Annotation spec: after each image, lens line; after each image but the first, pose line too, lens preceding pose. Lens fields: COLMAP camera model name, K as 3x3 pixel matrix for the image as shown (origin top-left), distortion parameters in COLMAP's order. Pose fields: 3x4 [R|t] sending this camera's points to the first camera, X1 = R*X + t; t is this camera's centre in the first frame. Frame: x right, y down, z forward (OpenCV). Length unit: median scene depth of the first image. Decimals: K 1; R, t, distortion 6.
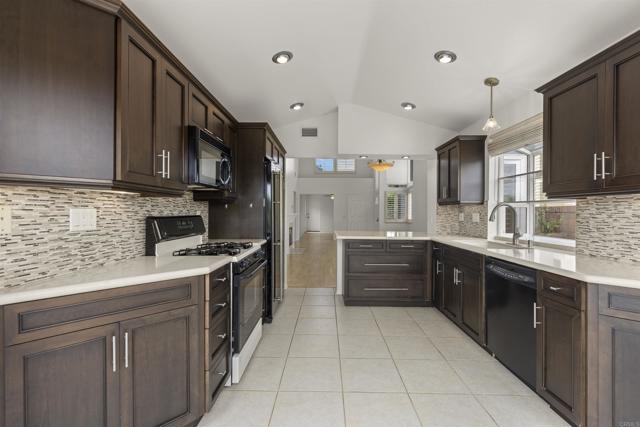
lens RADIAL K [[285.8, 0, 326.0], [0, 285.8, 211.4], [0, 0, 1]] dist [0.002598, -0.000263]
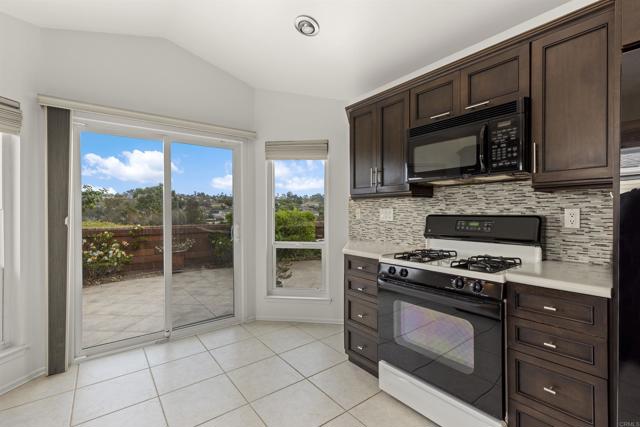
lens RADIAL K [[289.6, 0, 321.9], [0, 289.6, 210.7], [0, 0, 1]] dist [0.002167, -0.000300]
pose [[-0.791384, -0.003596, -0.611309, 0.420308], [-0.001099, 0.999989, -0.004459, 0.007960], [0.611319, -0.002857, -0.791379, 1.564432]]
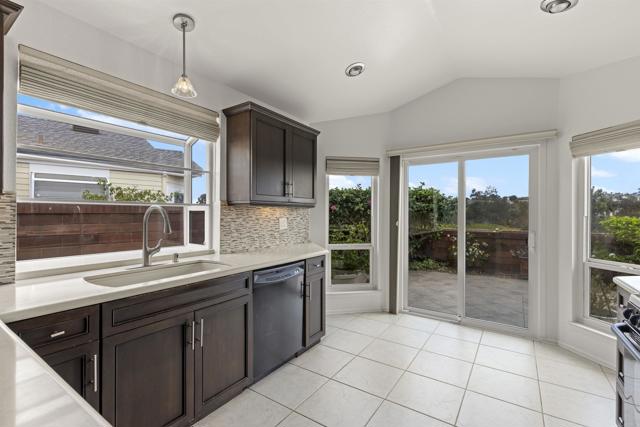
lens RADIAL K [[286.0, 0, 318.1], [0, 286.0, 214.1], [0, 0, 1]] dist [0.003161, -0.000190]
pose [[-0.822158, -0.007988, 0.569204, -0.076786], [-0.007253, 0.999967, 0.003557, -0.017402], [-0.569214, -0.001204, -0.822189, 1.846830]]
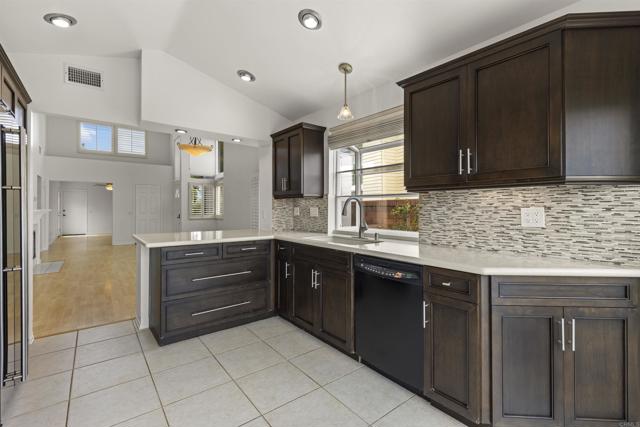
lens RADIAL K [[289.3, 0, 326.0], [0, 289.3, 206.0], [0, 0, 1]] dist [0.002995, -0.000085]
pose [[0.776206, -0.002433, 0.630474, -0.103923], [0.003091, 0.999995, 0.000054, 0.004363], [-0.630471, 0.001907, 0.776210, 0.401016]]
